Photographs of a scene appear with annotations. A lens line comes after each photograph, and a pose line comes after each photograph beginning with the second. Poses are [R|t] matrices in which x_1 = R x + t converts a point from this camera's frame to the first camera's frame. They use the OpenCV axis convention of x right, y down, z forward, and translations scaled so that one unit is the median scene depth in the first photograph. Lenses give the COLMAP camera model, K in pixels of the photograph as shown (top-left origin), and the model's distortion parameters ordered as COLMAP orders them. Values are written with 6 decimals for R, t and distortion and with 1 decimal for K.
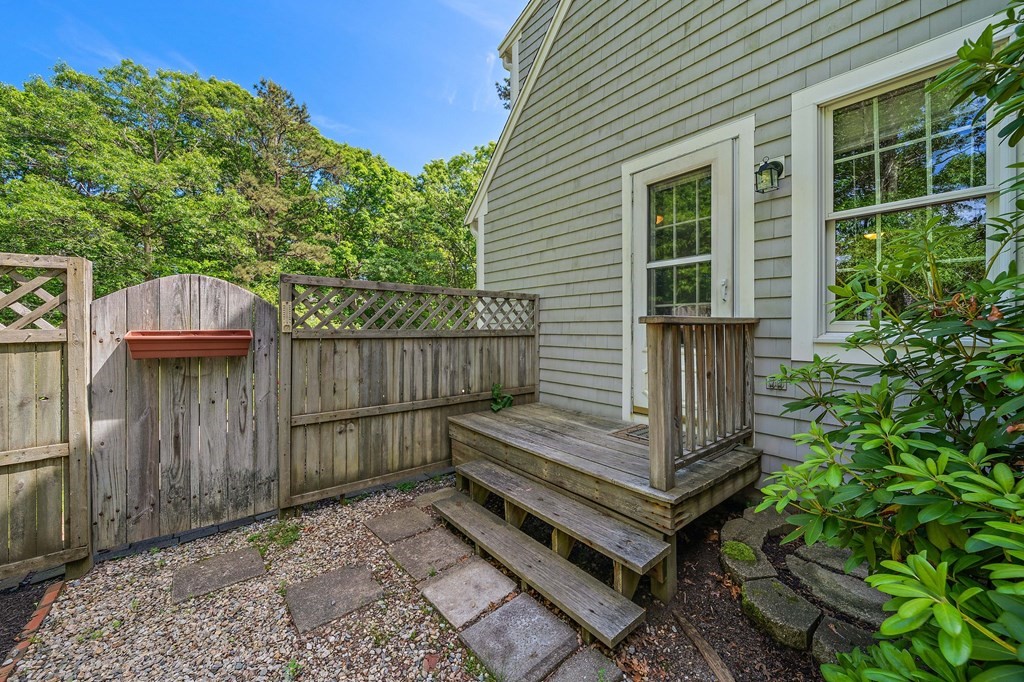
lens RADIAL K [[397.4, 0, 511.0], [0, 397.4, 324.4], [0, 0, 1]] dist [-0.002077, -0.000345]
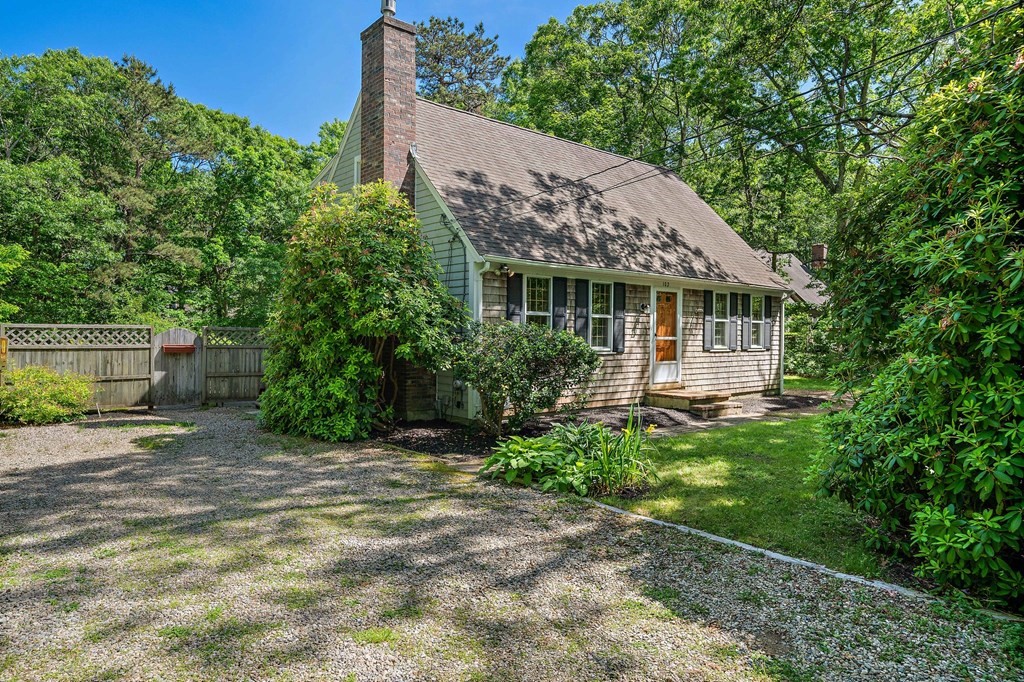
lens RADIAL K [[652.0, 0, 511.8], [0, 652.0, 327.2], [0, 0, 1]] dist [-0.015483, 0.000591]
pose [[0.999027, 0.011868, 0.042469, 0.207861], [-0.011714, 0.999924, -0.003868, -0.017260], [-0.042512, 0.003367, 0.999090, -0.539509]]
